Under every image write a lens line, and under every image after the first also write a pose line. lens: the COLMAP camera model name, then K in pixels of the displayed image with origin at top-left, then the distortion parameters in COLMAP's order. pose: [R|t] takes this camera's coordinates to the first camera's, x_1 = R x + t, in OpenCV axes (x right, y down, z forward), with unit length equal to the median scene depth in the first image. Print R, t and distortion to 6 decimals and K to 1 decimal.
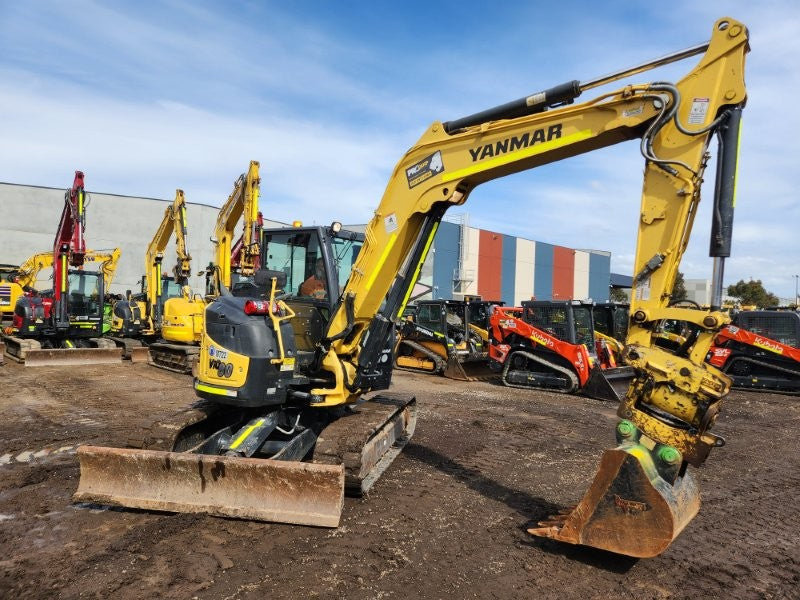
lens RADIAL K [[539.5, 0, 407.4], [0, 539.5, 296.9], [0, 0, 1]] dist [0.064745, -0.056695]
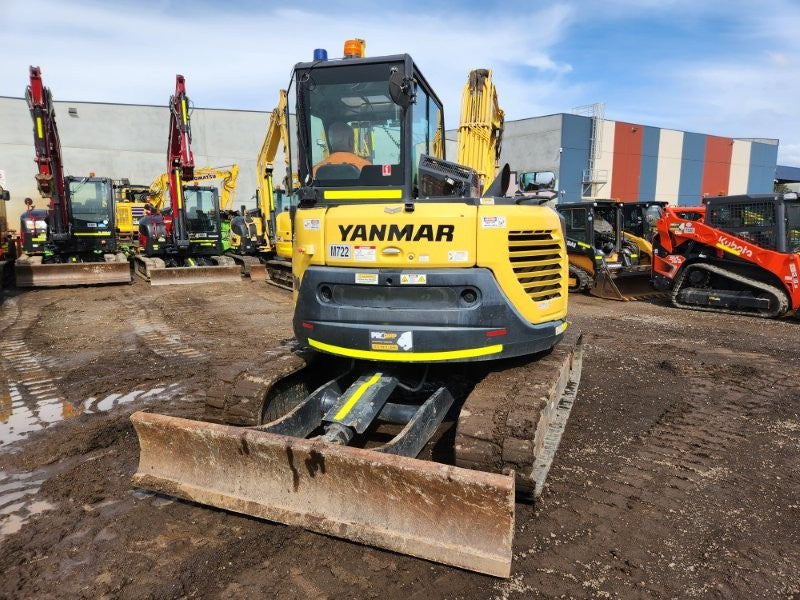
lens RADIAL K [[539.5, 0, 406.7], [0, 539.5, 302.6], [0, 0, 1]] dist [0.064745, -0.056695]
pose [[0.977270, -0.000522, -0.211996, -0.033607], [0.036919, 0.985135, 0.167766, 0.008181], [0.208757, -0.171780, 0.962763, 0.141354]]
